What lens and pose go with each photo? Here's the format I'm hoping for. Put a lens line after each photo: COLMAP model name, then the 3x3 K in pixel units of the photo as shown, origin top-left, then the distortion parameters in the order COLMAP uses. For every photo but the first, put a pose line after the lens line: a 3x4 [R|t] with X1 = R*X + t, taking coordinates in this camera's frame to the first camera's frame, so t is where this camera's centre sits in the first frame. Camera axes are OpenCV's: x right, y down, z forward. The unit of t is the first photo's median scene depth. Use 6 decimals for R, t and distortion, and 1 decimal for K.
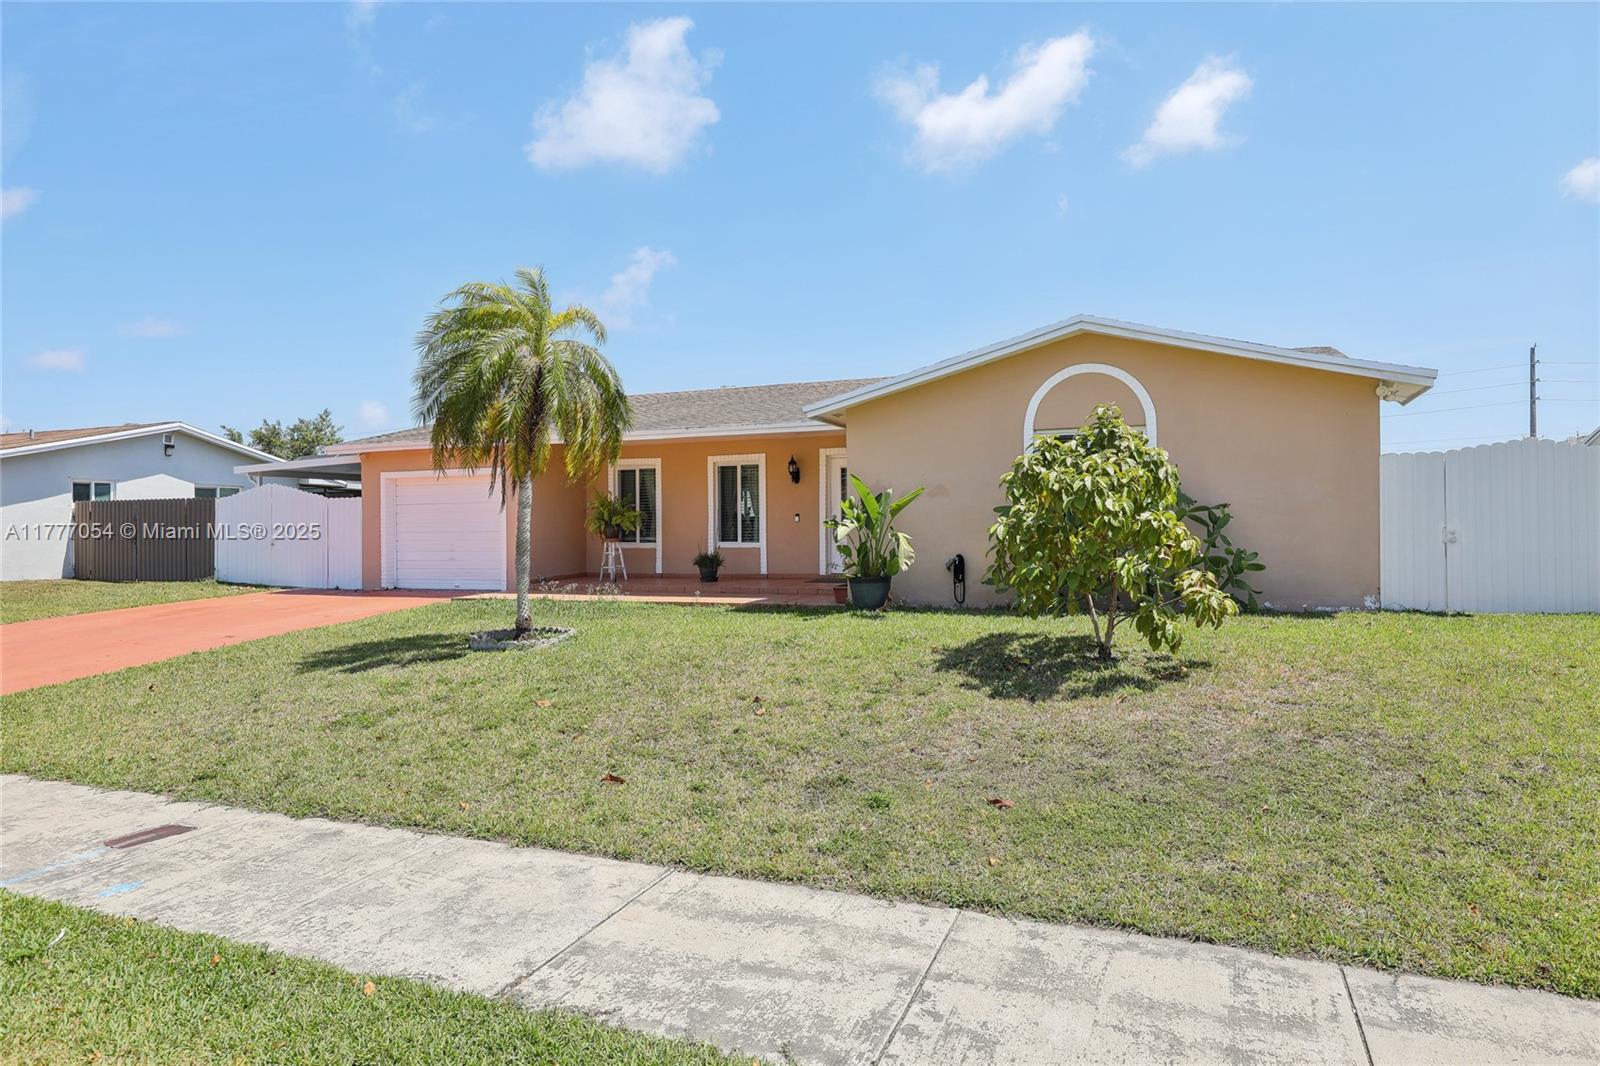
lens RADIAL K [[958.2, 0, 800.0], [0, 958.2, 533.0], [0, 0, 1]] dist [0.006430, 0.000782]
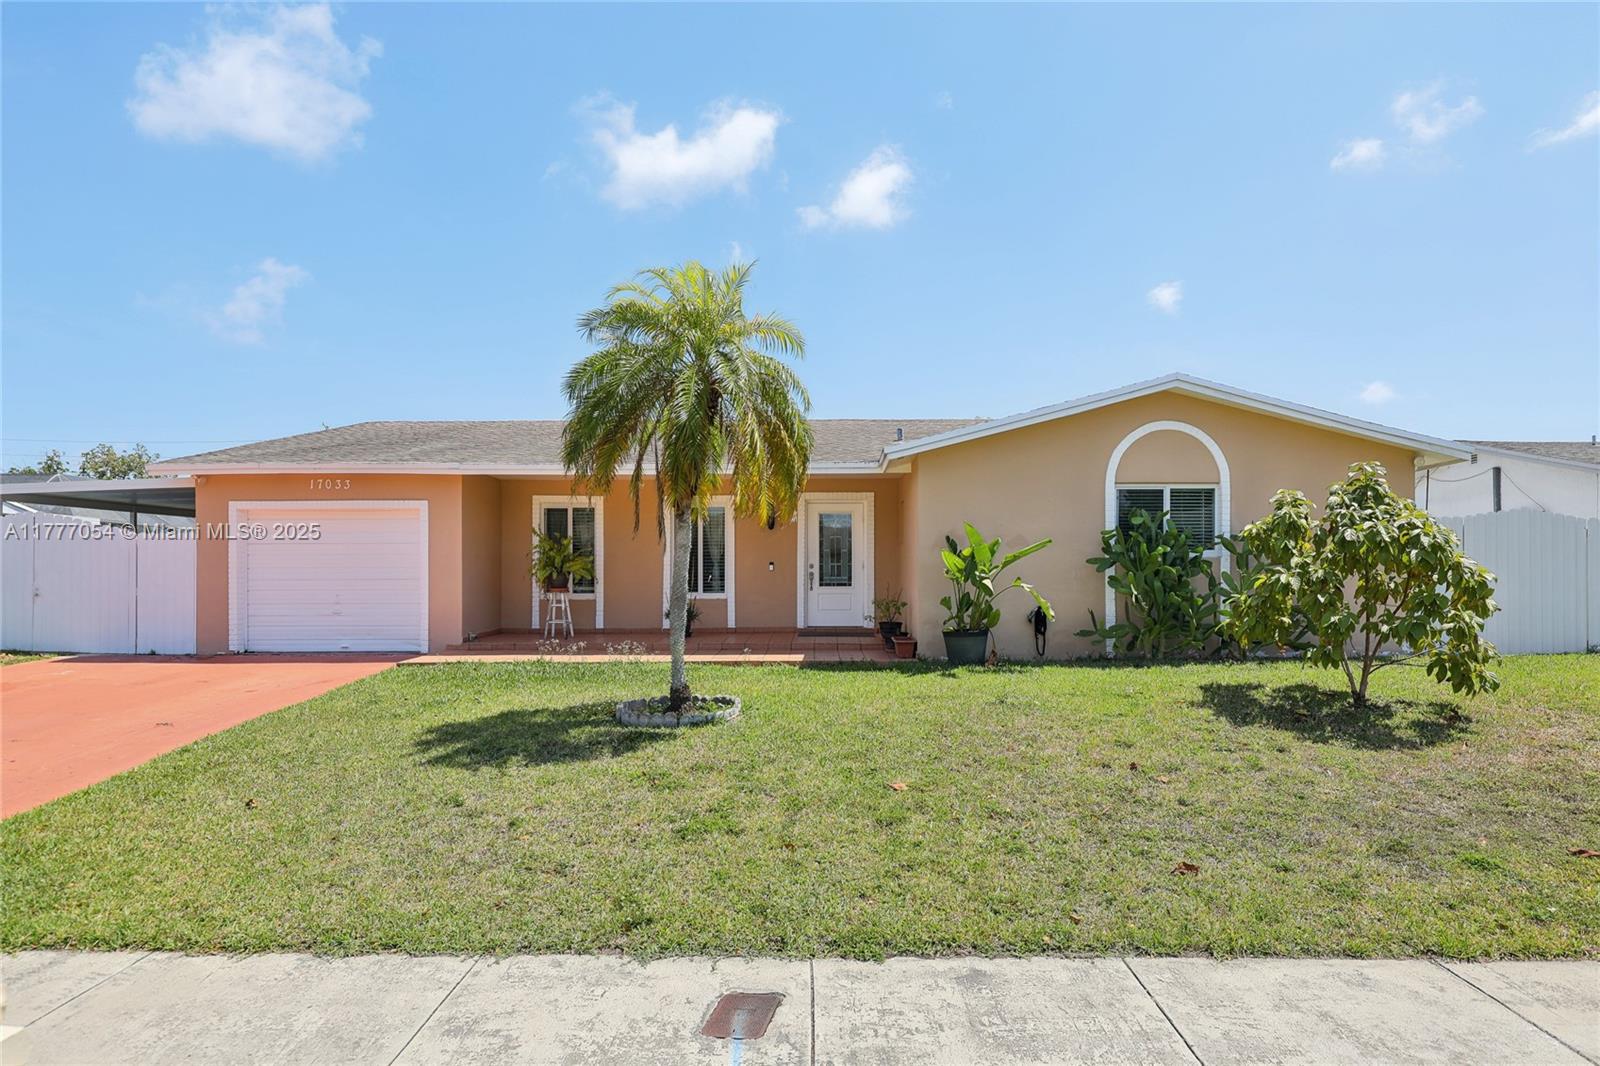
lens RADIAL K [[977.5, 0, 797.9], [0, 977.5, 572.3], [0, 0, 1]] dist [-0.000816, 0.000053]
pose [[0.931399, 0.010403, 0.363852, -0.320848], [-0.005641, 0.999884, -0.014148, 0.002725], [-0.363957, 0.011125, 0.931349, 0.117480]]
